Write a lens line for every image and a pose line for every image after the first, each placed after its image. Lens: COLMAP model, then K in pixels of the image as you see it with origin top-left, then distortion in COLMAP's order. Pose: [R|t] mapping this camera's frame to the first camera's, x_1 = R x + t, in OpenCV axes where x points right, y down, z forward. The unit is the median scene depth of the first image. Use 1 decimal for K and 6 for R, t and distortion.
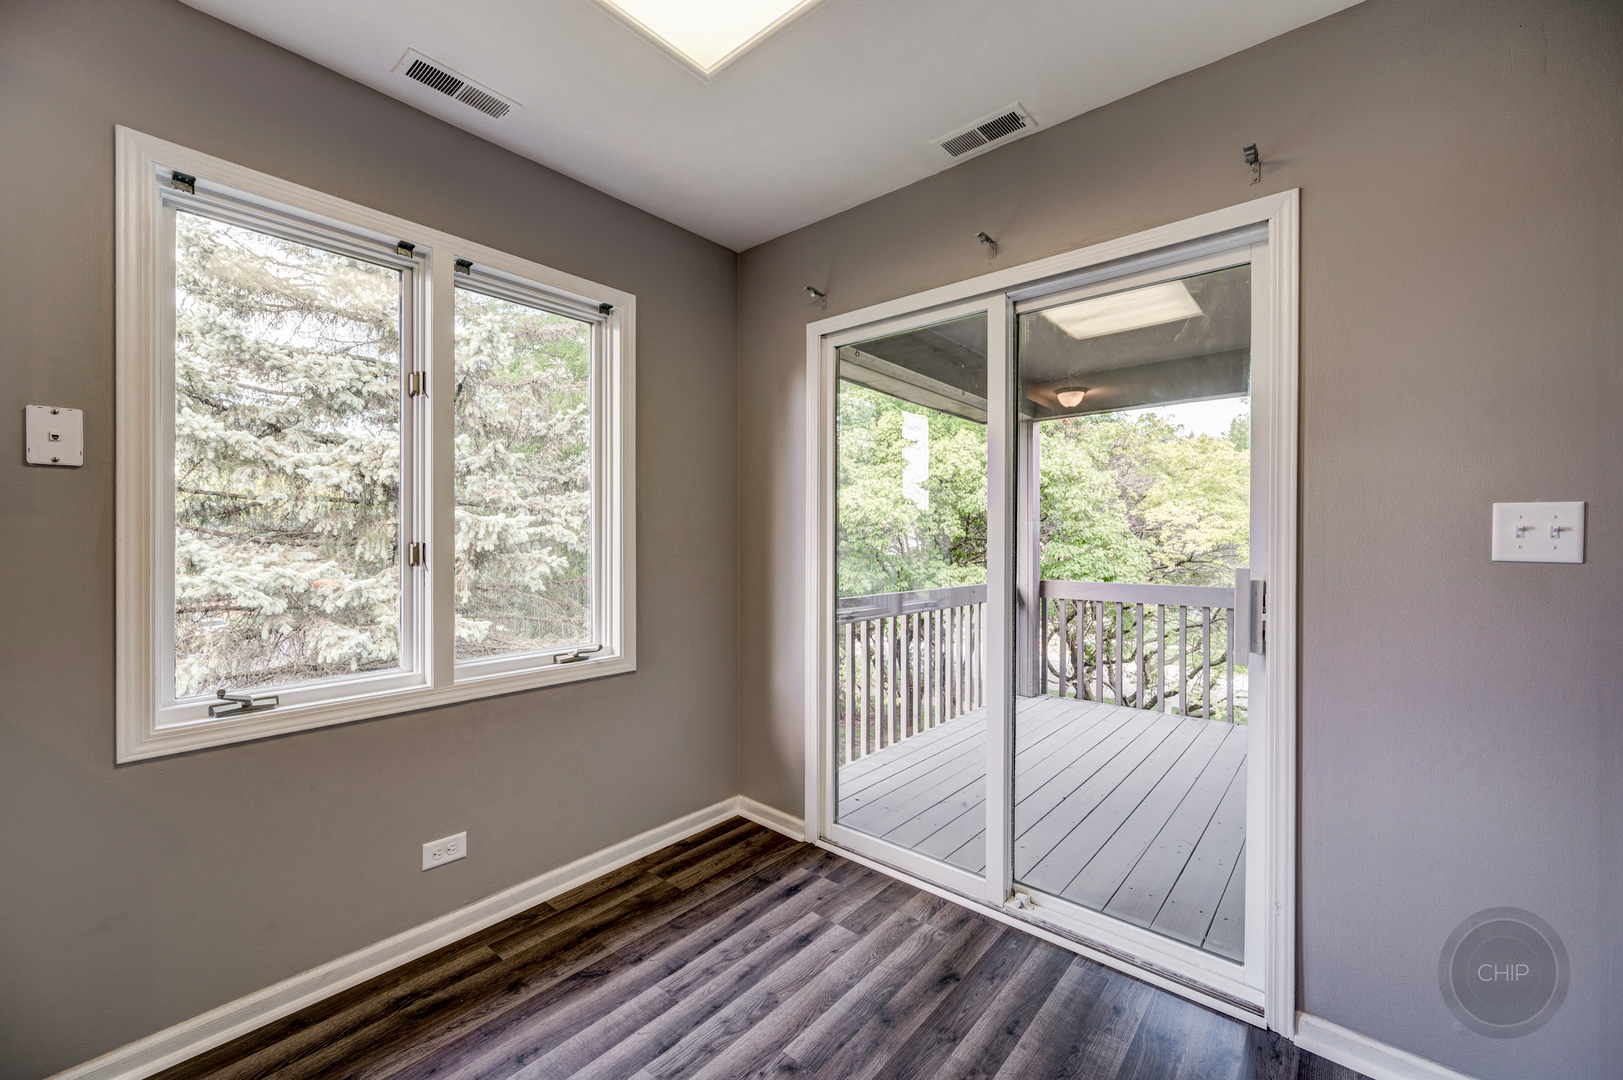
lens RADIAL K [[642.4, 0, 807.7], [0, 642.4, 535.6], [0, 0, 1]] dist [0.001053, -0.000178]
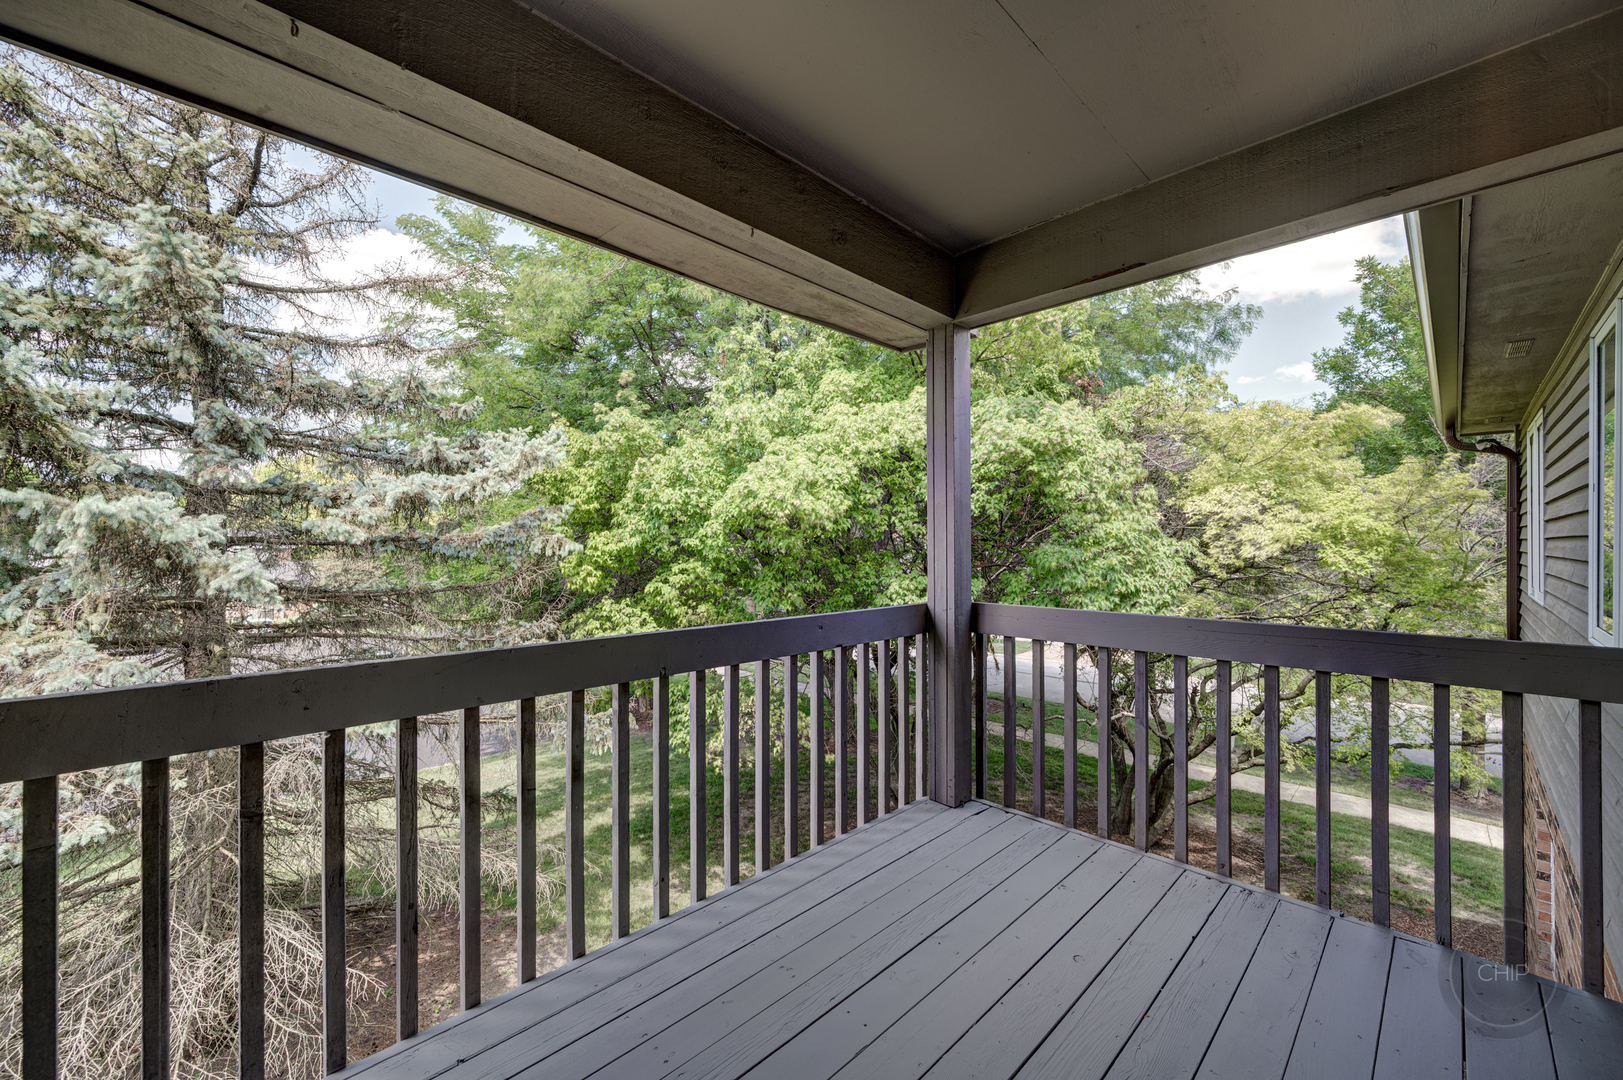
lens RADIAL K [[642.4, 0, 817.8], [0, 642.4, 542.5], [0, 0, 1]] dist [0.001053, -0.000178]
pose [[0.997862, 0.001693, -0.065341, 0.172313], [-0.001284, 0.999979, 0.006299, 0.005619], [0.065350, -0.006202, 0.997843, 0.269685]]
